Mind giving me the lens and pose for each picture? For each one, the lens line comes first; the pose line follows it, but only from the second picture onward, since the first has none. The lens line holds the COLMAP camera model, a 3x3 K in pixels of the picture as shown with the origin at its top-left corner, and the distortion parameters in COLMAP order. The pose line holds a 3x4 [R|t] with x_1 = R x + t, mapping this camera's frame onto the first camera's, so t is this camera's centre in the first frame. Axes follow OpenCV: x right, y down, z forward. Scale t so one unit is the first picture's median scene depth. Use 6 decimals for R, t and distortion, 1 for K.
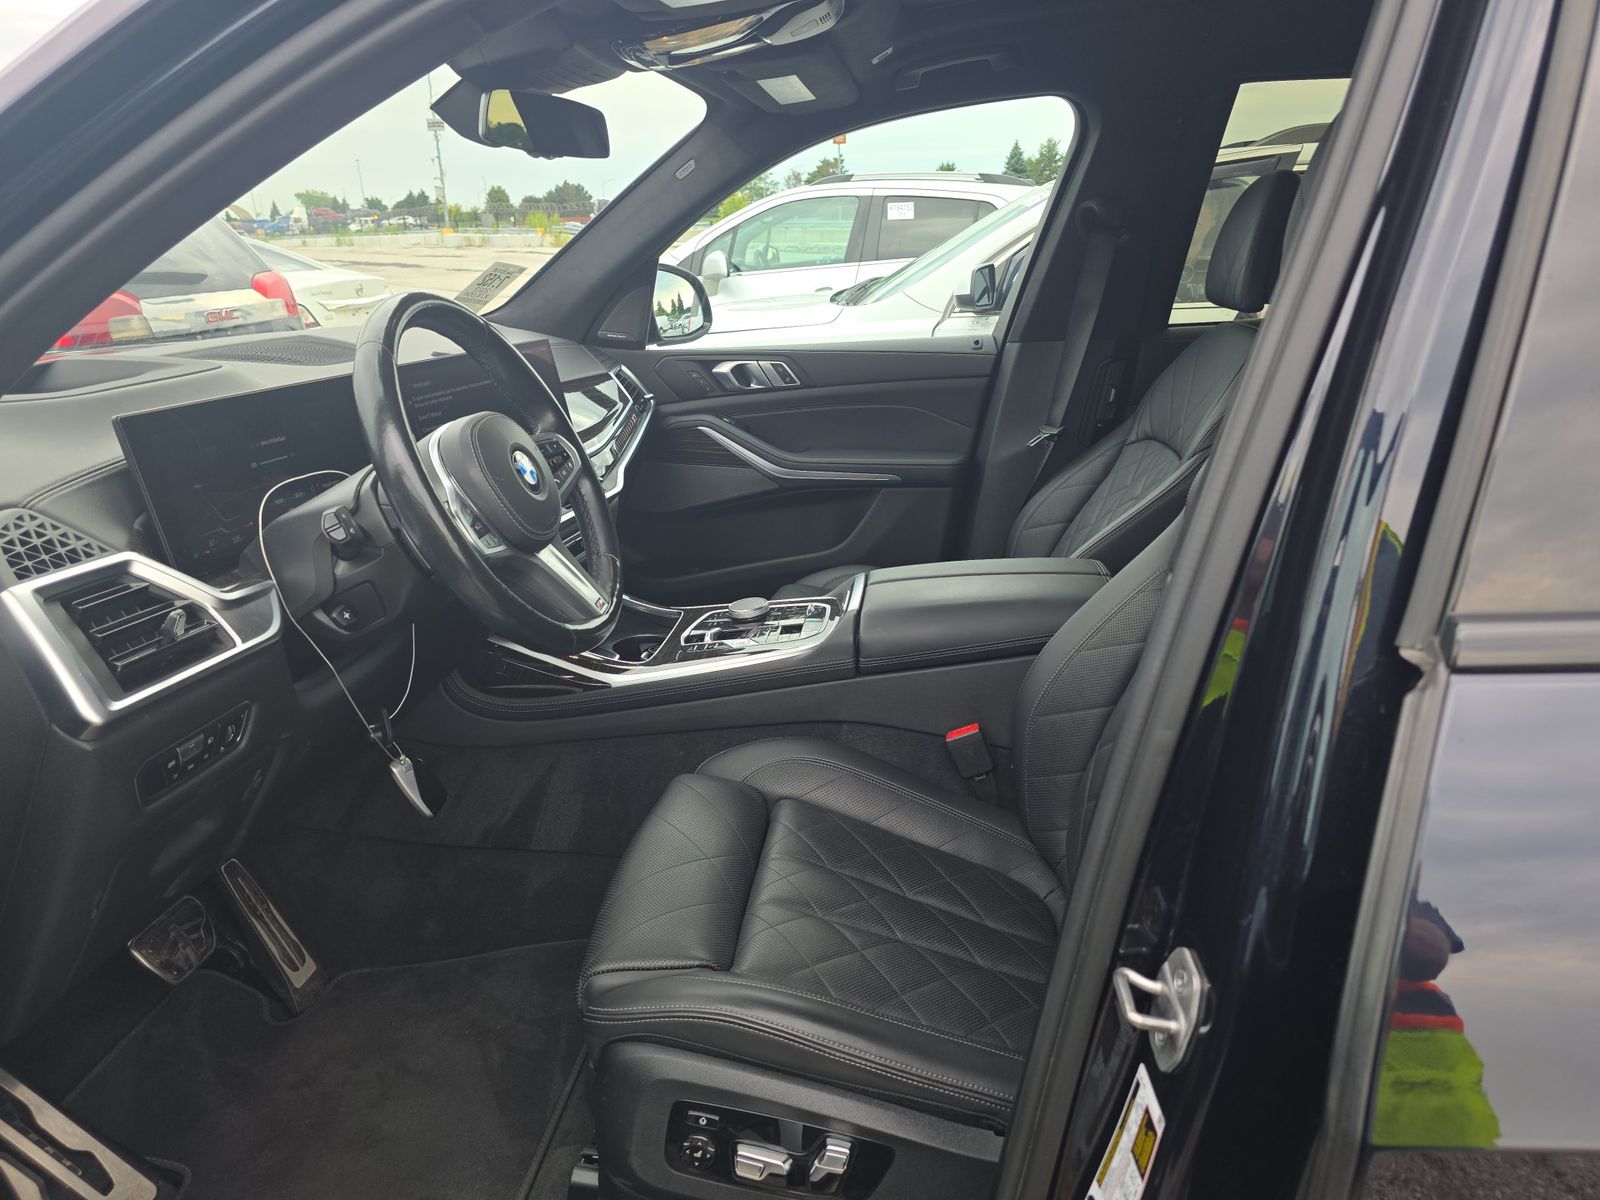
lens RADIAL K [[1066.2, 0, 817.0], [0, 1066.2, 600.9], [0, 0, 1]] dist [0.032669, -0.015598]
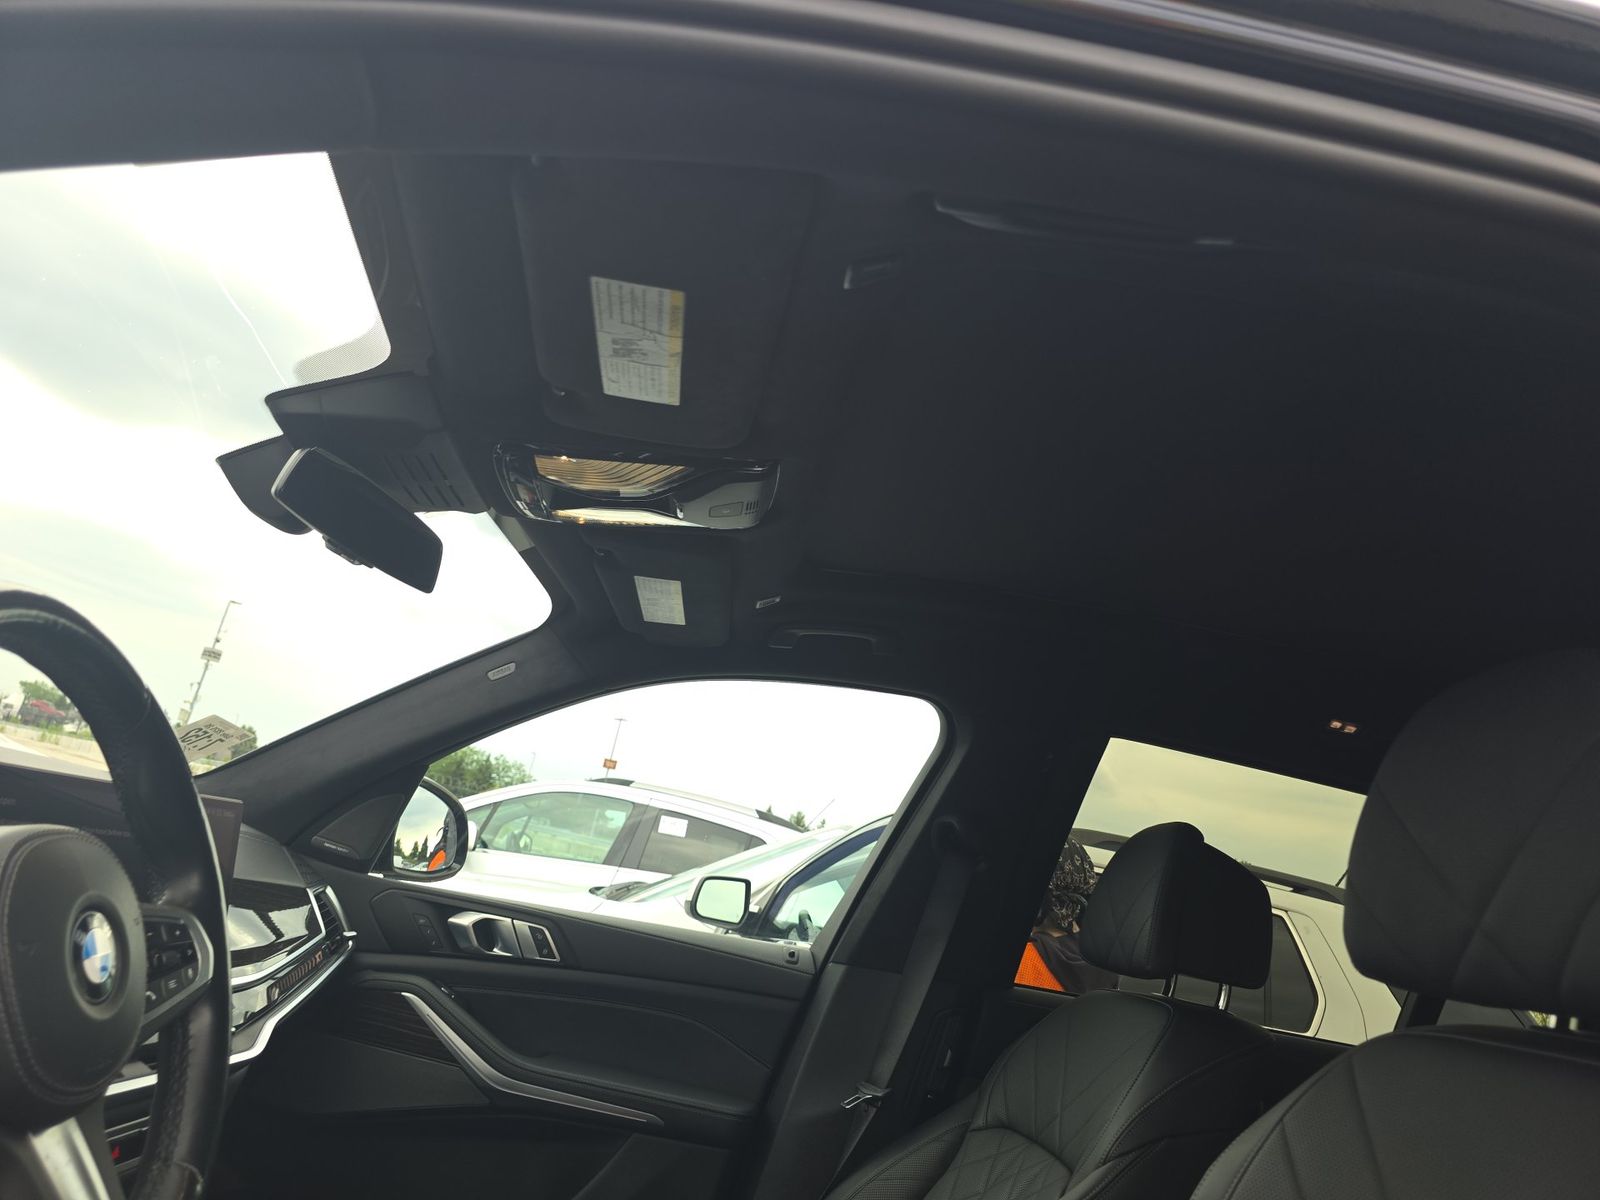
lens RADIAL K [[1066.2, 0, 809.1], [0, 1066.2, 595.2], [0, 0, 1]] dist [0.032669, -0.015598]
pose [[0.950405, 0.268278, 0.157347, -0.037642], [-0.135846, 0.813177, -0.565941, -0.007401], [-0.279781, 0.516498, 0.809292, 0.202348]]
